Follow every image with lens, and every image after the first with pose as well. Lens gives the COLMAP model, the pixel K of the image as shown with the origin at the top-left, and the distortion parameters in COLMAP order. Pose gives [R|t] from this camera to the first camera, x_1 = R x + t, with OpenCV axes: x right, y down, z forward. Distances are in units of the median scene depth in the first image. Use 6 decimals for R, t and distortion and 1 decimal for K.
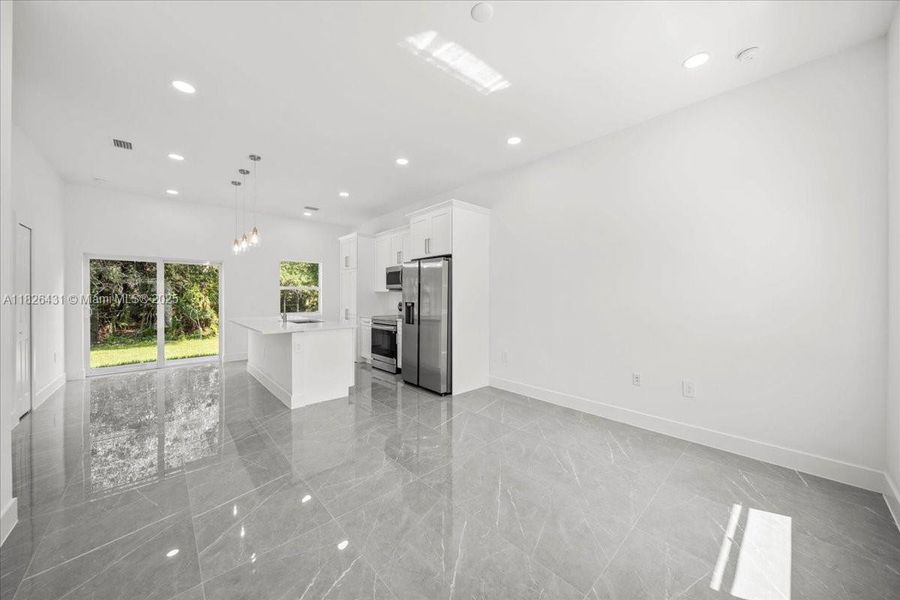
lens RADIAL K [[317.5, 0, 453.7], [0, 317.5, 298.0], [0, 0, 1]] dist [-0.000348, -0.000190]
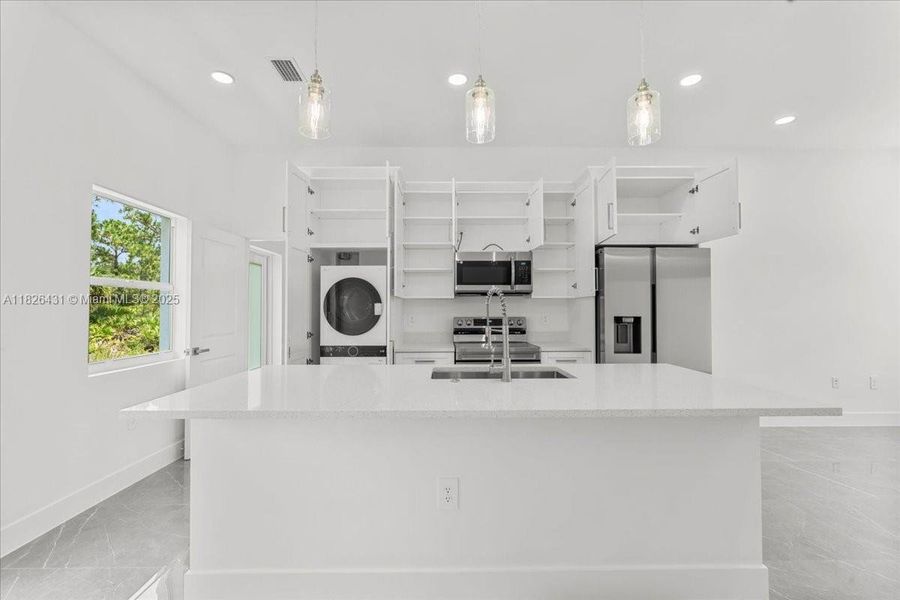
lens RADIAL K [[374.2, 0, 451.1], [0, 374.2, 304.0], [0, 0, 1]] dist [-0.000111, 0.000722]
pose [[0.667773, 0.001801, 0.744363, -0.574985], [0.007937, 0.999923, -0.009540, -0.003281], [-0.744323, 0.012279, 0.667707, 0.508236]]
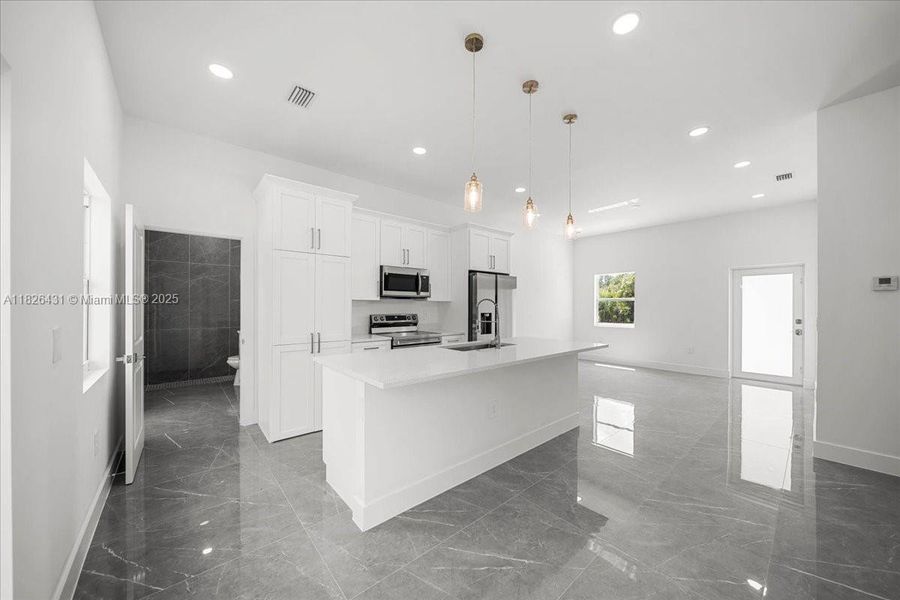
lens RADIAL K [[317.5, 0, 458.2], [0, 317.5, 306.9], [0, 0, 1]] dist [-0.000348, -0.000190]
pose [[0.015665, -0.004759, 0.999866, -0.770101], [0.002648, 0.999985, 0.004718, -0.006553], [-0.999874, 0.002574, 0.015678, 0.702590]]
